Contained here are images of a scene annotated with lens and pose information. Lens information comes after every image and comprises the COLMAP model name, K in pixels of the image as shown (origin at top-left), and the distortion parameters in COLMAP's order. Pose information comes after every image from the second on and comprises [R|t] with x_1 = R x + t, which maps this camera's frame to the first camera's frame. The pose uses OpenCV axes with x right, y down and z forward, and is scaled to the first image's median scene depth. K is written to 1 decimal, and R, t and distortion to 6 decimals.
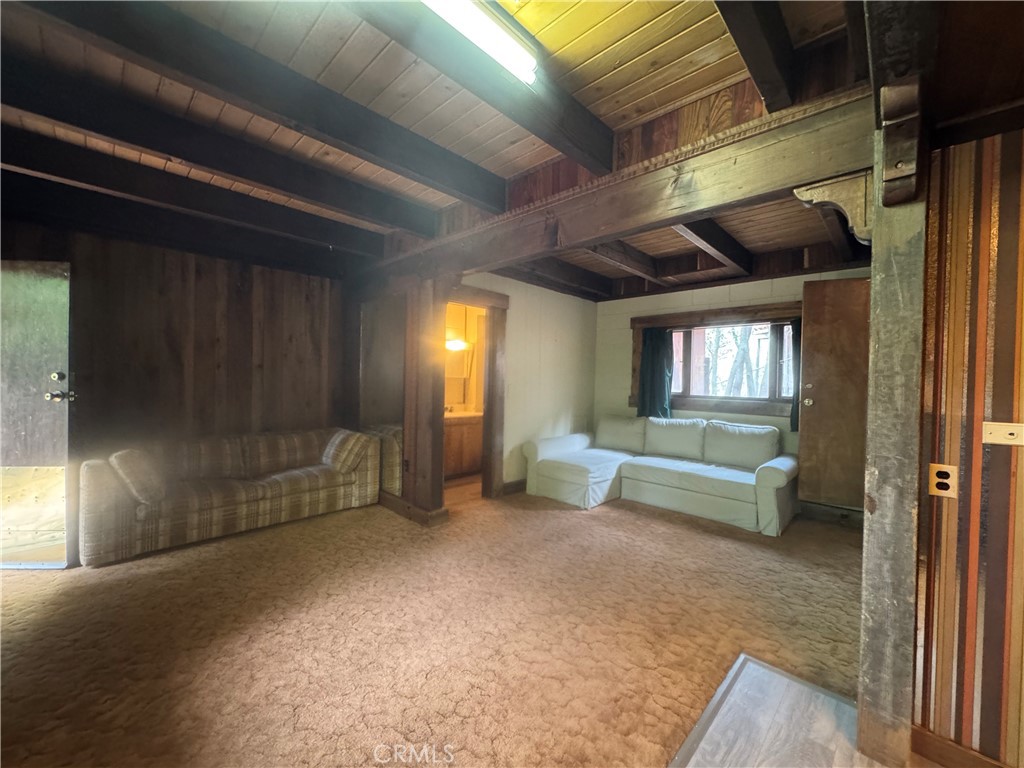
lens RADIAL K [[407.4, 0, 512.0], [0, 407.4, 384.0], [0, 0, 1]] dist [-0.002140, 0.000132]
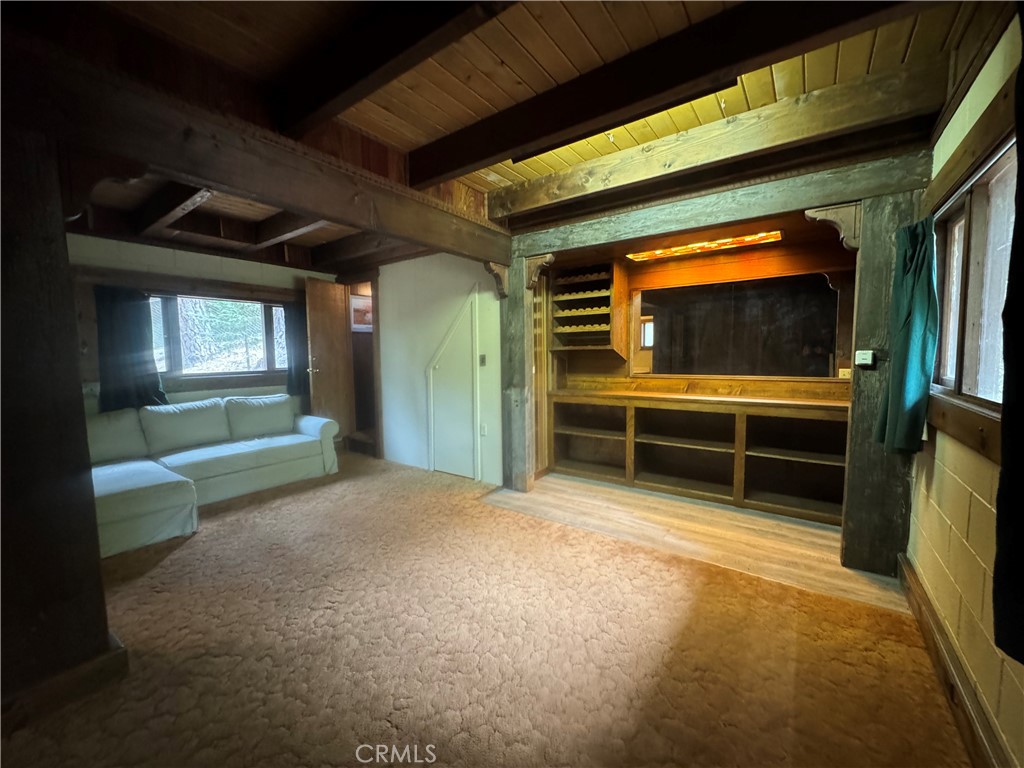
lens RADIAL K [[407.4, 0, 512.0], [0, 407.4, 384.0], [0, 0, 1]] dist [-0.002140, 0.000132]
pose [[-0.141257, -0.094885, 0.985415, -0.922413], [0.019931, 0.994922, 0.098658, -0.041180], [-0.989772, 0.033577, -0.138648, 0.779557]]
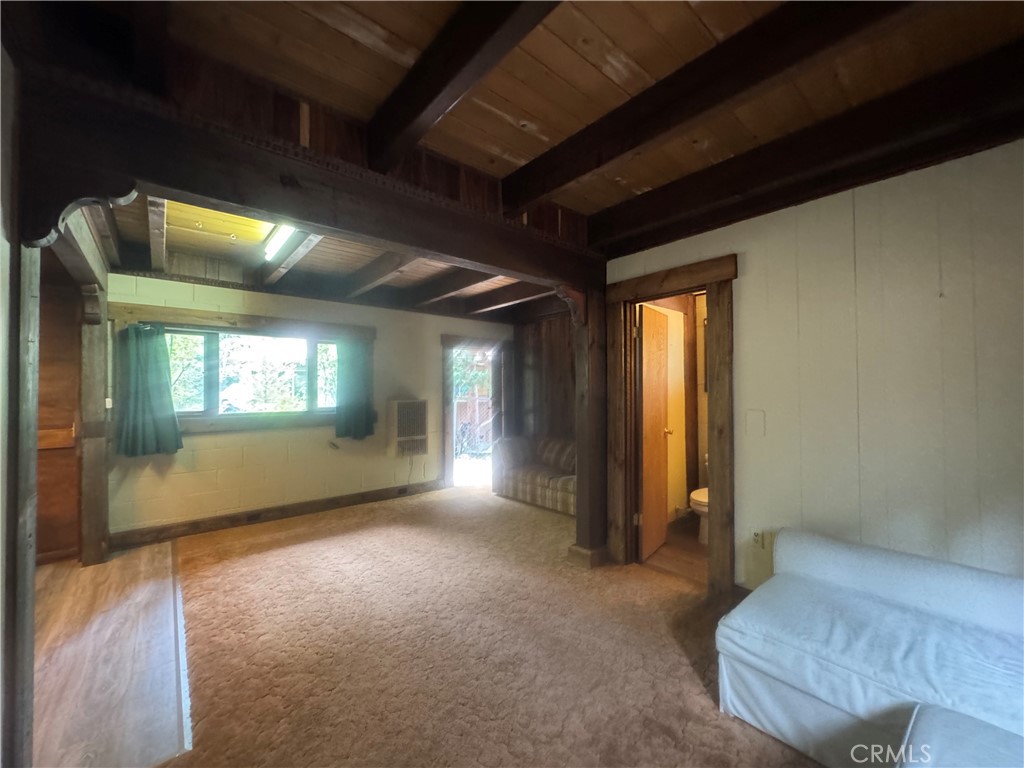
lens RADIAL K [[407.4, 0, 512.0], [0, 407.4, 384.0], [0, 0, 1]] dist [-0.002140, 0.000132]
pose [[-0.092491, -0.038241, -0.994979, 0.964262], [-0.009787, 0.999249, -0.037495, -0.018760], [0.995665, 0.006270, -0.092796, 1.232991]]
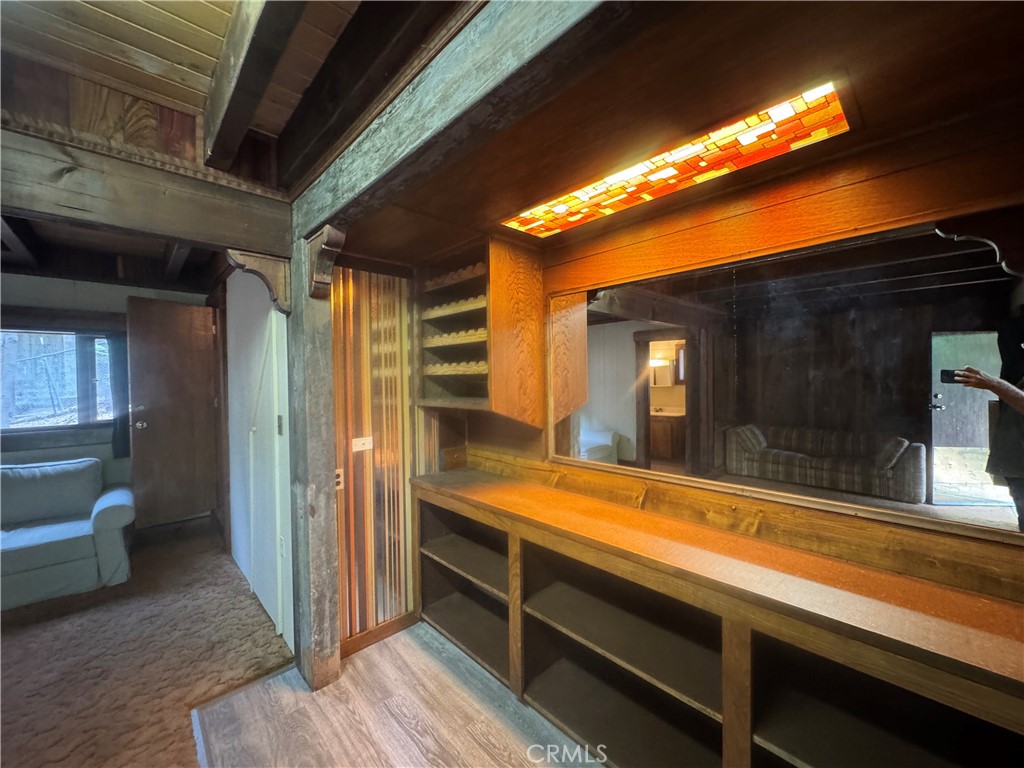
lens RADIAL K [[407.4, 0, 512.0], [0, 407.4, 384.0], [0, 0, 1]] dist [-0.002140, 0.000132]
pose [[0.043190, -0.040502, 0.998246, -0.242058], [0.024829, 0.998913, 0.039455, -0.092650], [-0.998758, 0.023081, 0.044149, 0.133761]]
